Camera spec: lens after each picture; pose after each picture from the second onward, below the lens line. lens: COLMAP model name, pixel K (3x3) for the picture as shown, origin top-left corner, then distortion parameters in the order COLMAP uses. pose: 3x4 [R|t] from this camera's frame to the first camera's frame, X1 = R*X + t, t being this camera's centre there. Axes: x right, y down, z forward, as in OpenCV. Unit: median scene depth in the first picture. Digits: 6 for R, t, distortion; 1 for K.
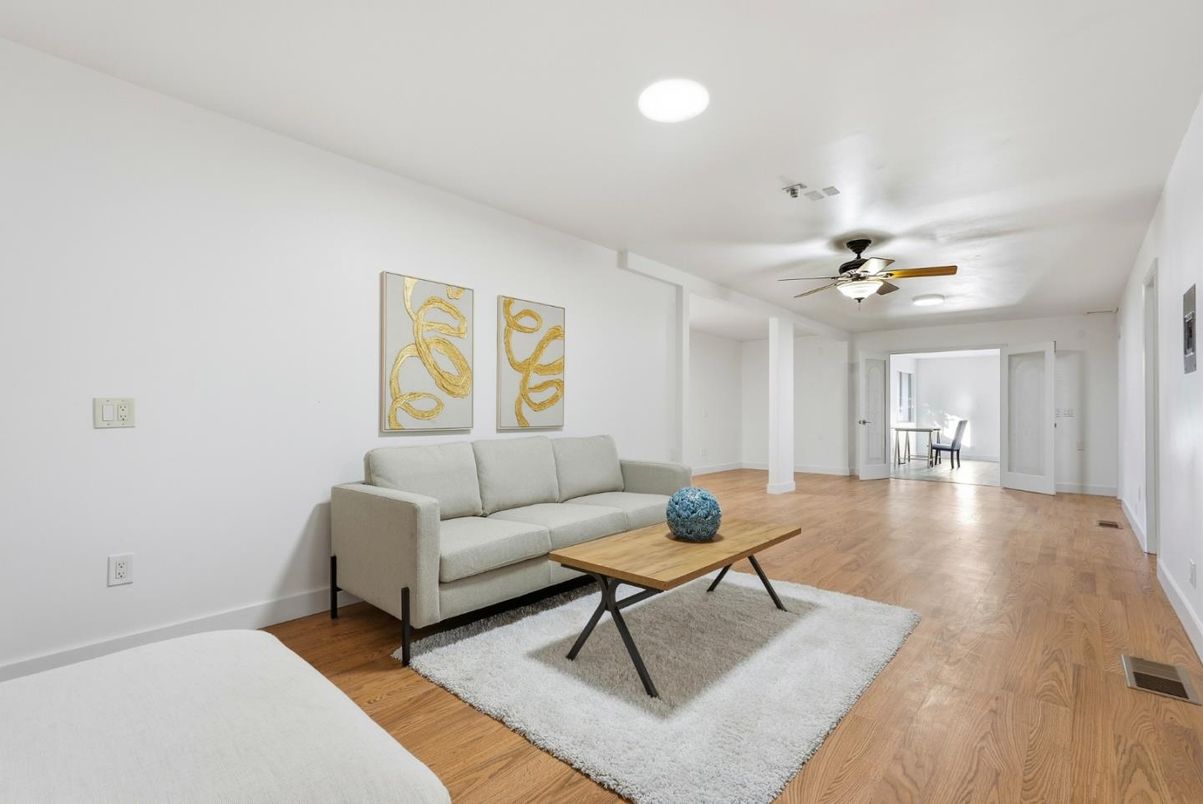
lens RADIAL K [[526.9, 0, 600.8], [0, 526.9, 408.5], [0, 0, 1]] dist [-0.006800, 0.004219]
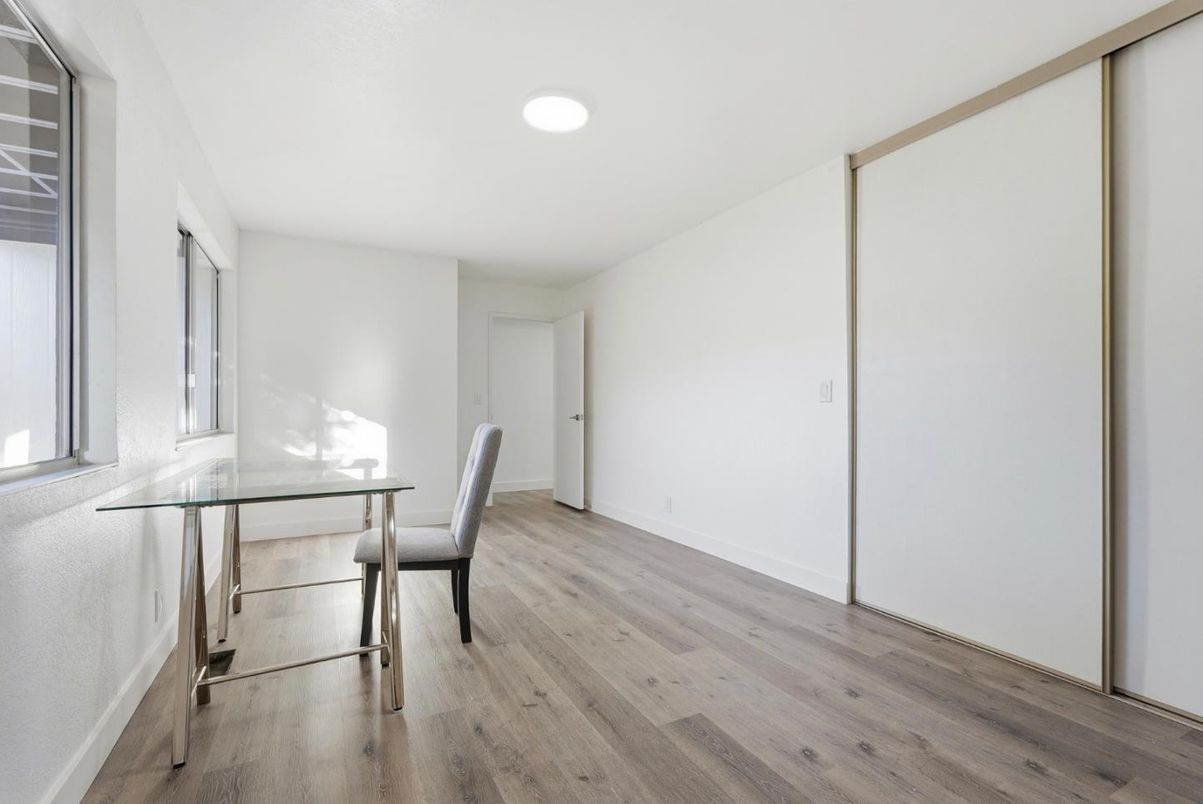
lens RADIAL K [[526.9, 0, 599.8], [0, 526.9, 404.3], [0, 0, 1]] dist [-0.006800, 0.004219]
pose [[0.339569, 0.001562, 0.940580, 0.392536], [-0.005809, 0.999983, 0.000437, 0.007873], [-0.940563, -0.005612, 0.339572, 0.713540]]
